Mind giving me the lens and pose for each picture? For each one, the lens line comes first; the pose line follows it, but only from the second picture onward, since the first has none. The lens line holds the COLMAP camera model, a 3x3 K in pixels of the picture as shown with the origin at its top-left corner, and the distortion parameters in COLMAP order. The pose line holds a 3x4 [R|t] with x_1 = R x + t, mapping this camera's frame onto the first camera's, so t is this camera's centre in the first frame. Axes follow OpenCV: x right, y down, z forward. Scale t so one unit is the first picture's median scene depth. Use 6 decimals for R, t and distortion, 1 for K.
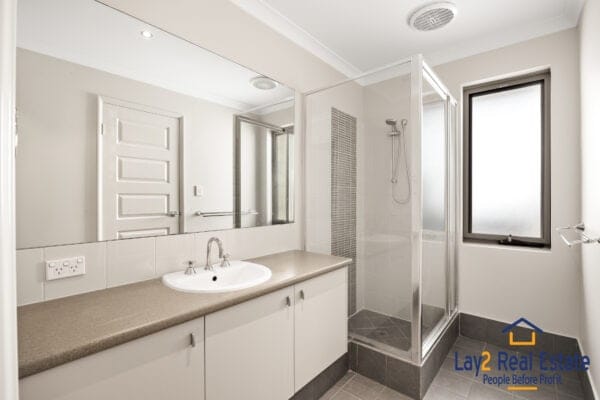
lens RADIAL K [[285.0, 0, 300.0], [0, 285.0, 200.0], [0, 0, 1]] dist [-0.039268, -0.000056]
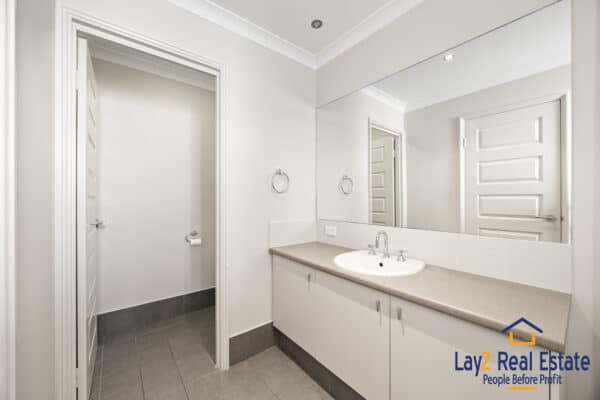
lens RADIAL K [[230.2, 0, 300.0], [0, 230.2, 200.0], [0, 0, 1]] dist [-0.008955, -0.000085]
pose [[-0.202116, 0.003658, -0.979355, 0.433647], [-0.003828, 0.999982, 0.004525, -0.003168], [0.979354, 0.004664, -0.202098, 0.500768]]
